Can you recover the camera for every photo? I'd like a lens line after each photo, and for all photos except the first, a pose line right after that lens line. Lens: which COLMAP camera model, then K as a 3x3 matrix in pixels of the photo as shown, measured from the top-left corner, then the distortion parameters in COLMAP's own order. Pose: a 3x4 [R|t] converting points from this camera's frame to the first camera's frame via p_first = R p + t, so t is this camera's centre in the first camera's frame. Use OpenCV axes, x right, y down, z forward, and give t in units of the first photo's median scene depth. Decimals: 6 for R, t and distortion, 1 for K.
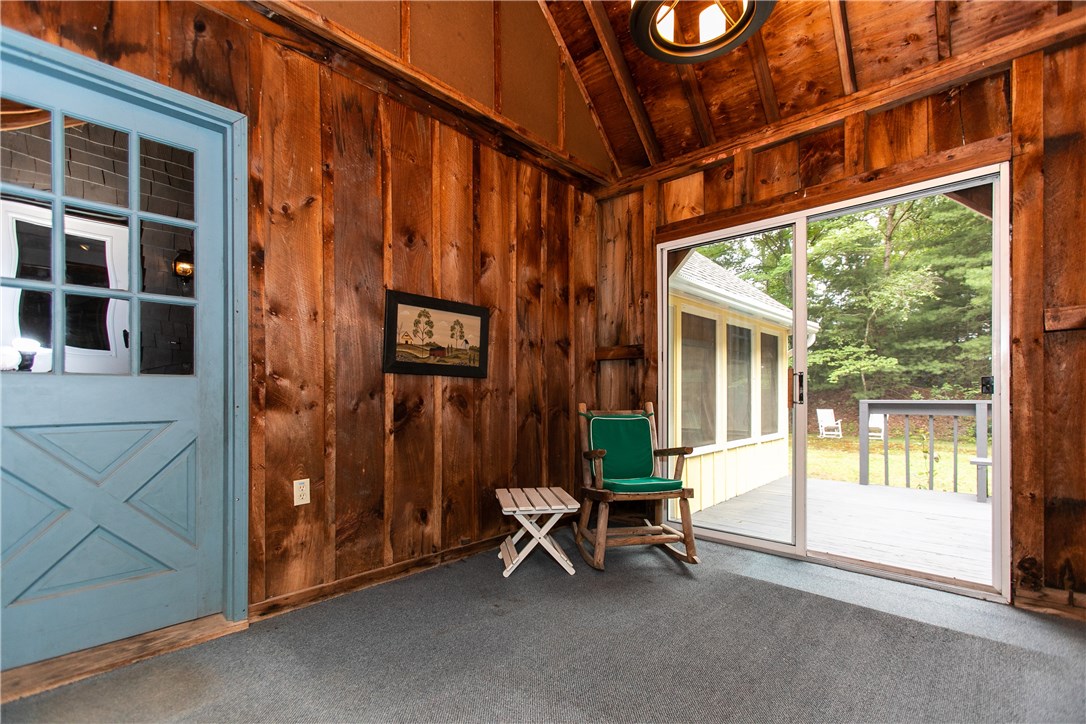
lens RADIAL K [[493.6, 0, 537.2], [0, 493.6, 395.5], [0, 0, 1]] dist [-0.010820, 0.009924]
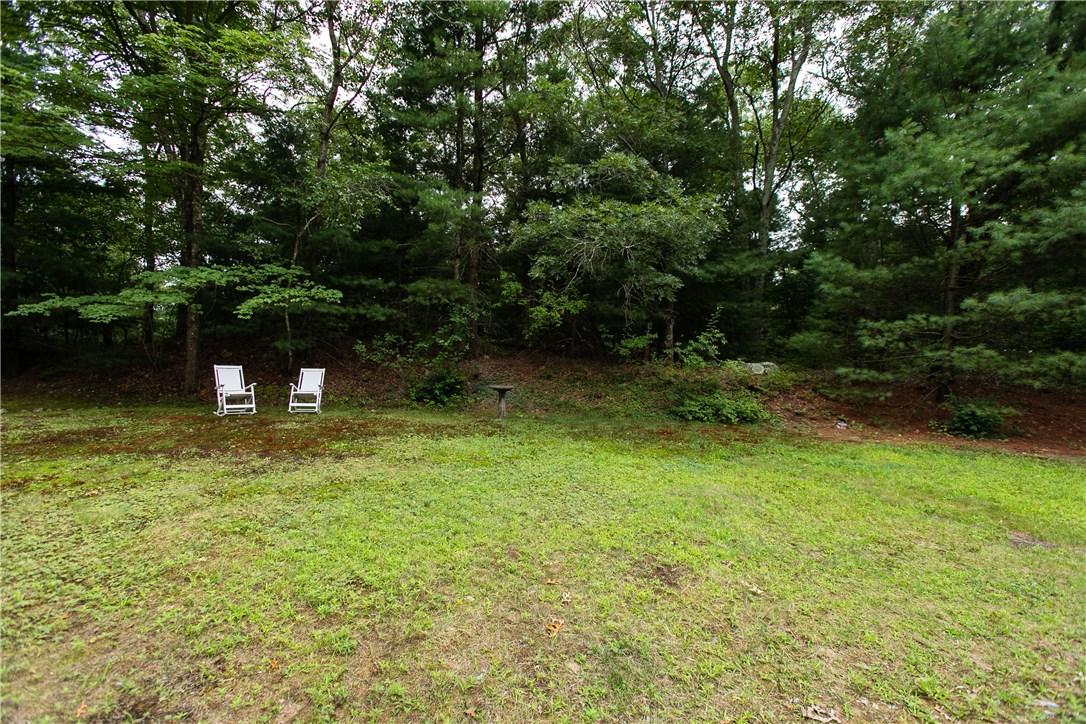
lens RADIAL K [[493.6, 0, 550.1], [0, 493.6, 362.8], [0, 0, 1]] dist [-0.010820, 0.009924]
pose [[0.455986, 0.010382, 0.889927, 1.401354], [-0.034085, 0.999402, 0.005805, 0.050584], [-0.889334, -0.032980, 0.456067, 2.313630]]
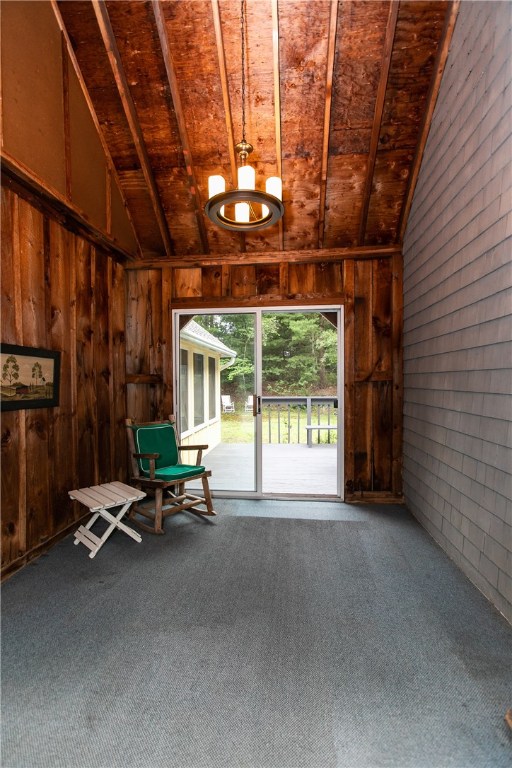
lens RADIAL K [[349.1, 0, 256.0], [0, 349.1, 389.5], [0, 0, 1]] dist [-0.010820, 0.009924]
pose [[0.800298, -0.018054, 0.599331, -0.231750], [0.007334, 0.999767, 0.020323, -0.093937], [-0.599558, -0.011869, 0.800244, -0.019674]]
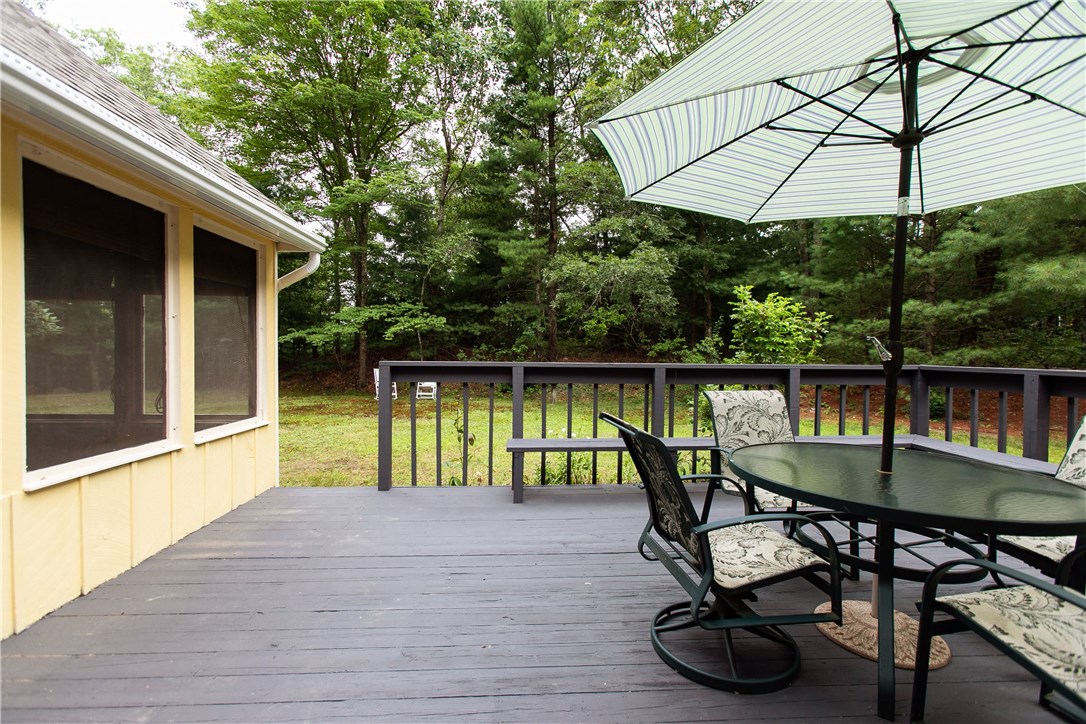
lens RADIAL K [[493.6, 0, 535.1], [0, 493.6, 364.5], [0, 0, 1]] dist [-0.010820, 0.009924]
pose [[0.698674, -0.004473, 0.715426, 0.717951], [-0.012153, 0.999762, 0.018120, -0.000730], [-0.715337, -0.021354, 0.698453, 0.857009]]
